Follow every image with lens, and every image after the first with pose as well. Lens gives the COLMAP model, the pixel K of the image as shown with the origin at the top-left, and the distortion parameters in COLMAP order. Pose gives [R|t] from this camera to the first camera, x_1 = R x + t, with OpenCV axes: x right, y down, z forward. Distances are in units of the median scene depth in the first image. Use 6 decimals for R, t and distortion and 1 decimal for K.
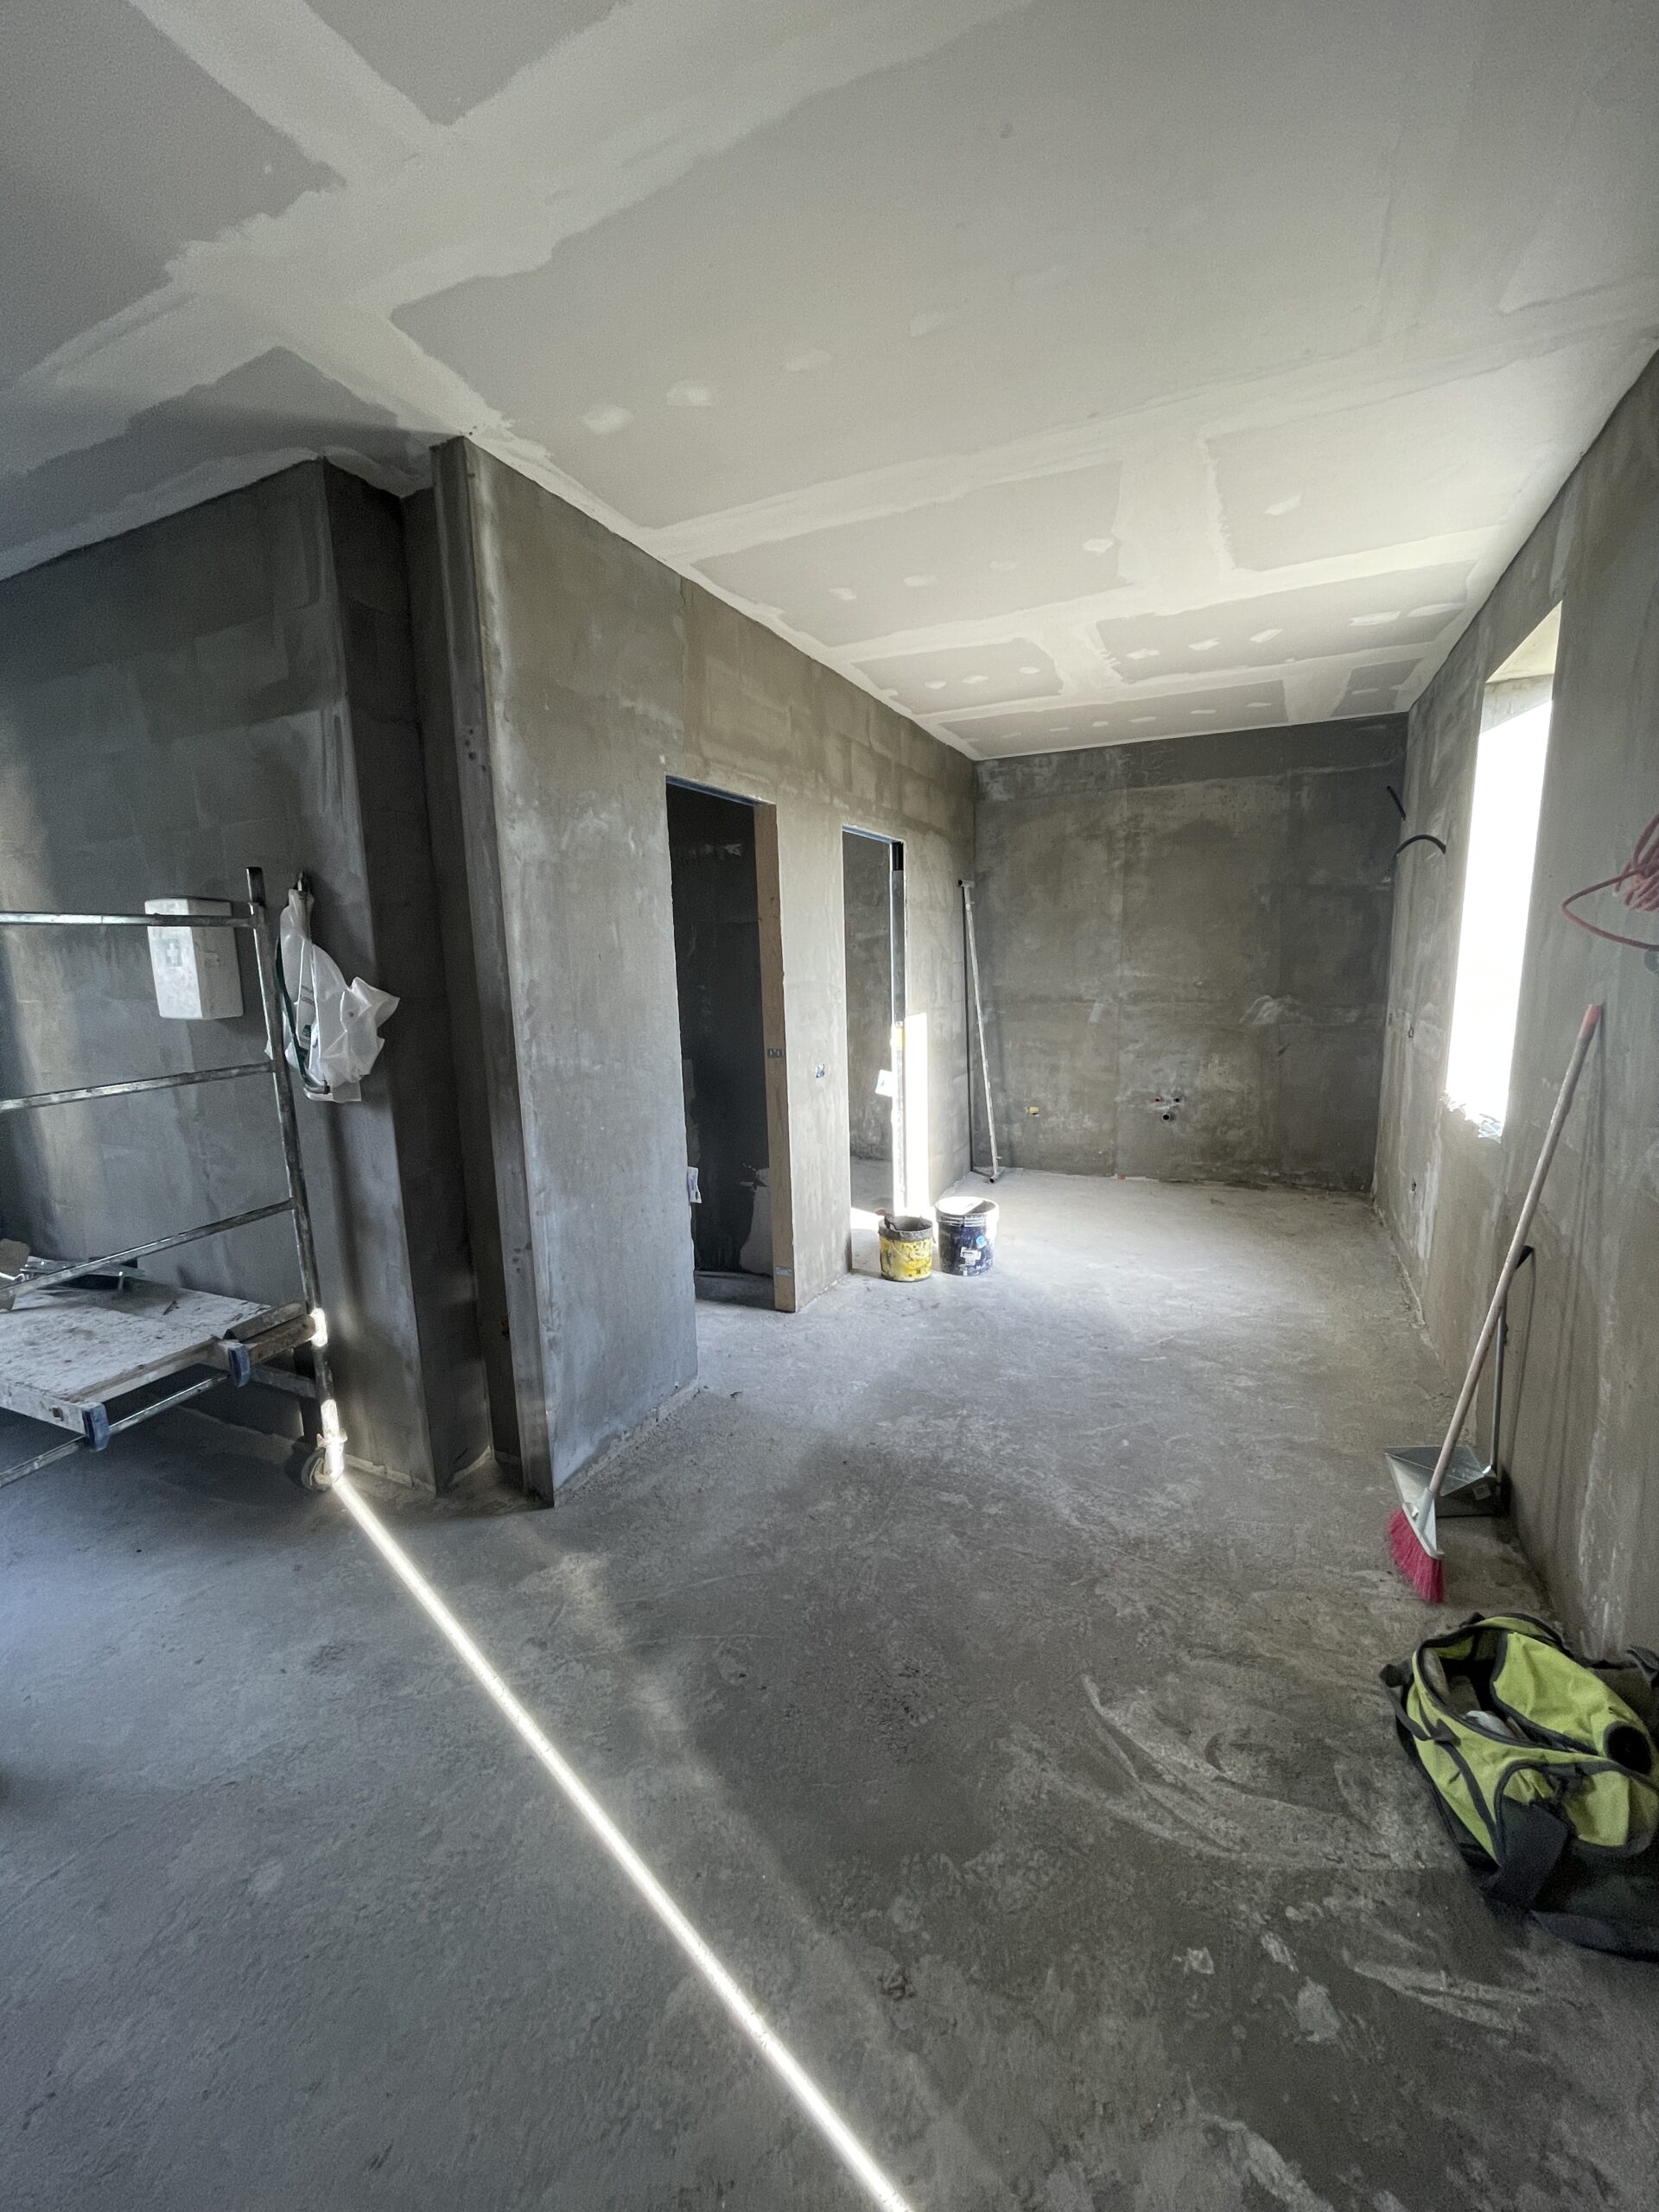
lens RADIAL K [[886.1, 0, 833.8], [0, 886.1, 1101.9], [0, 0, 1]] dist [0.002074, -0.000703]
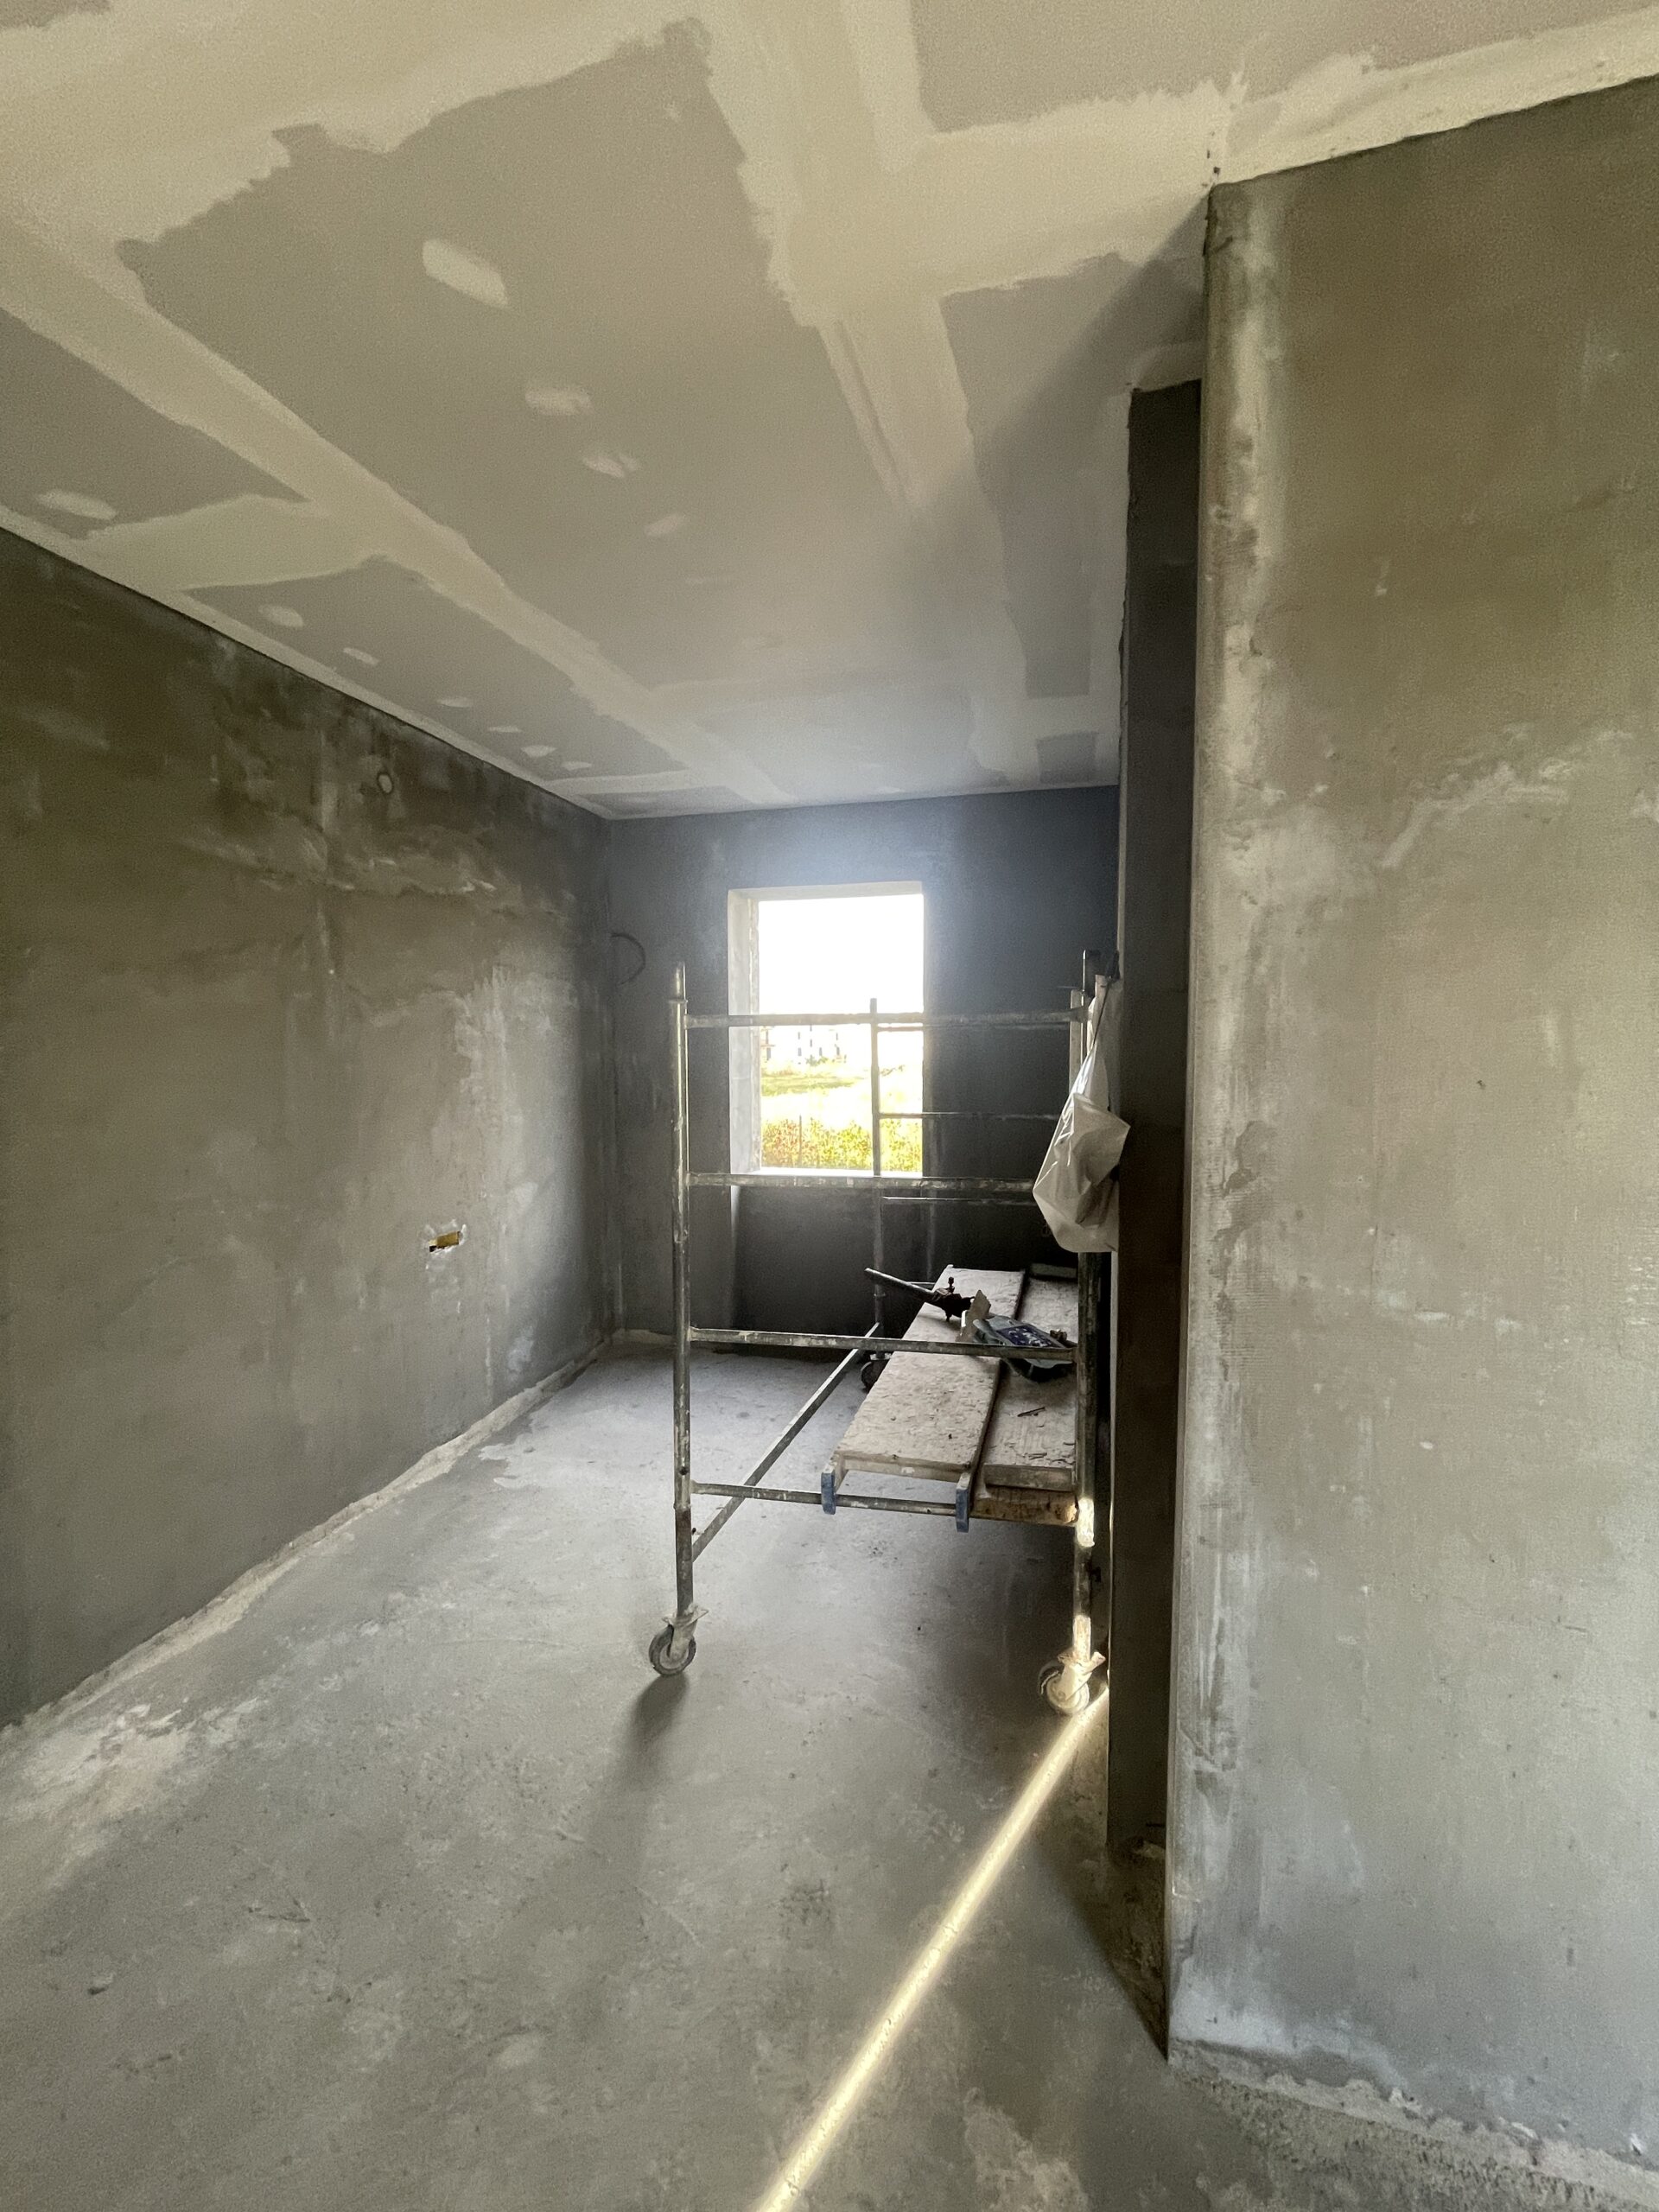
lens RADIAL K [[886.1, 0, 838.5], [0, 886.1, 1108.2], [0, 0, 1]] dist [0.002074, -0.000703]
pose [[0.153515, 0.098128, -0.983262, 0.147325], [-0.165606, 0.983538, 0.072300, -0.141480], [0.974170, 0.151734, 0.167239, 0.653545]]
